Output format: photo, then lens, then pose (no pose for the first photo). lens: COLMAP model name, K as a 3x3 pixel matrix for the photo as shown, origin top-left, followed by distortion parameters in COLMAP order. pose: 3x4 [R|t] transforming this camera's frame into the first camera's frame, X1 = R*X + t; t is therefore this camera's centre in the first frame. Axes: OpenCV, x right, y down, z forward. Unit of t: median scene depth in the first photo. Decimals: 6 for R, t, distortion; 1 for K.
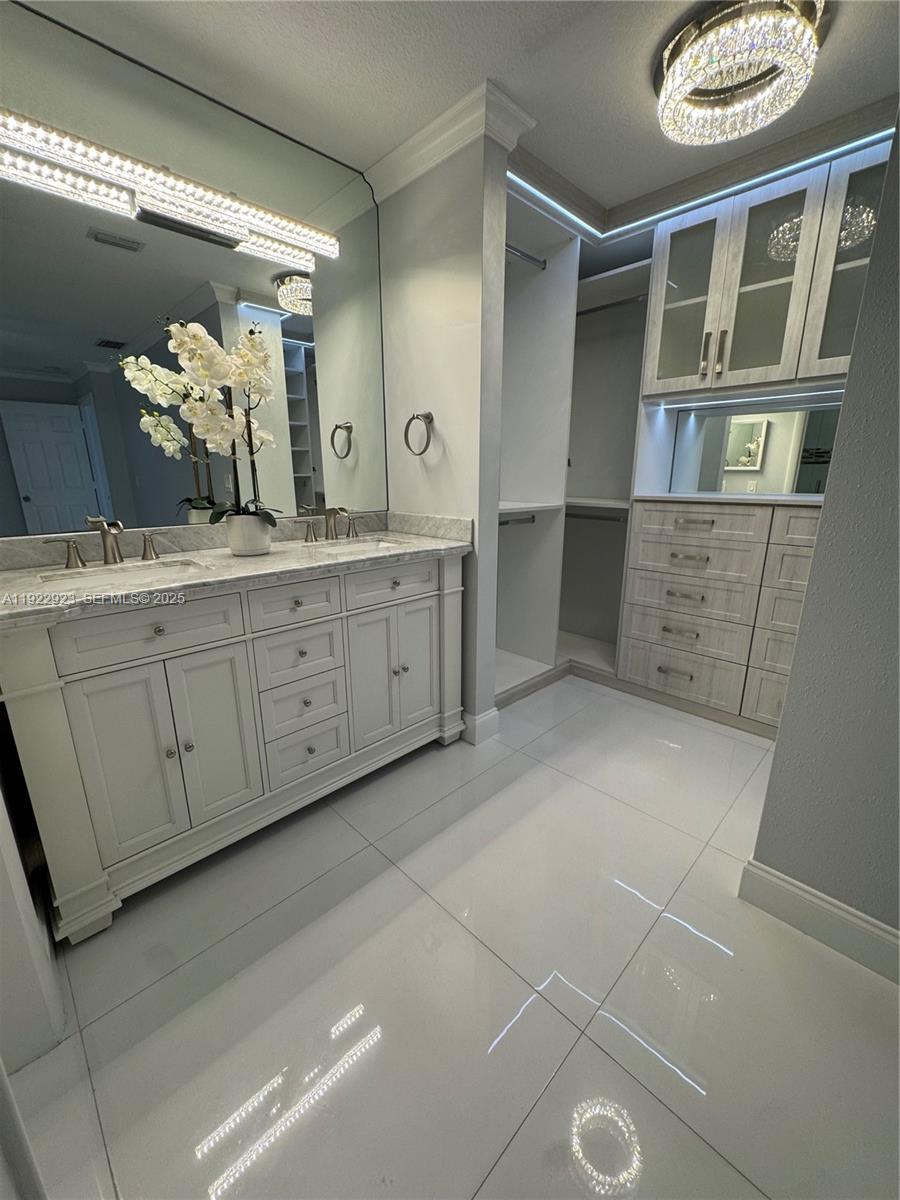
lens RADIAL K [[479.6, 0, 448.6], [0, 479.6, 598.8], [0, 0, 1]] dist [-0.005937, 0.000011]
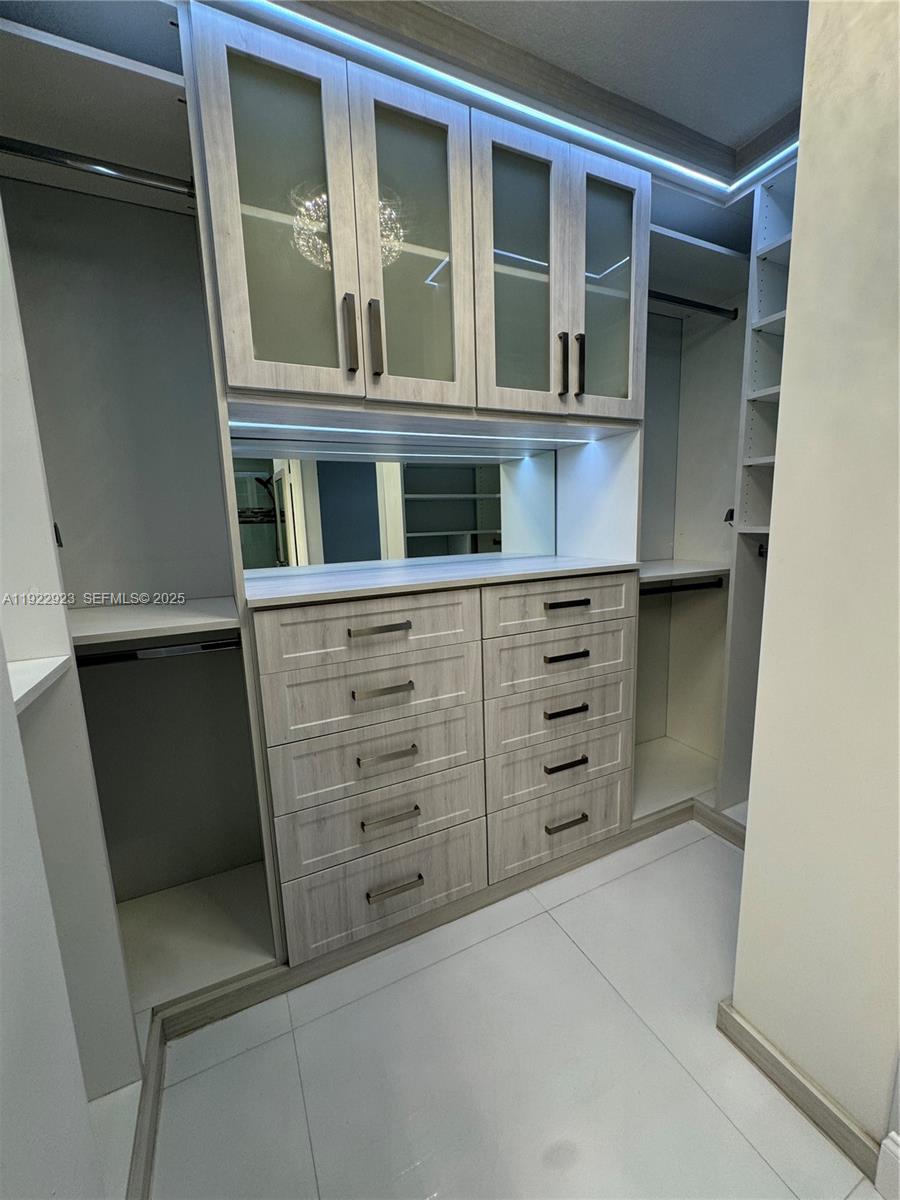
lens RADIAL K [[479.6, 0, 448.6], [0, 479.6, 598.8], [0, 0, 1]] dist [-0.005937, 0.000011]
pose [[0.317360, -0.157474, 0.935139, 0.015906], [0.272624, 0.959638, 0.069079, -0.208413], [-0.908273, 0.233018, 0.347481, 0.707467]]
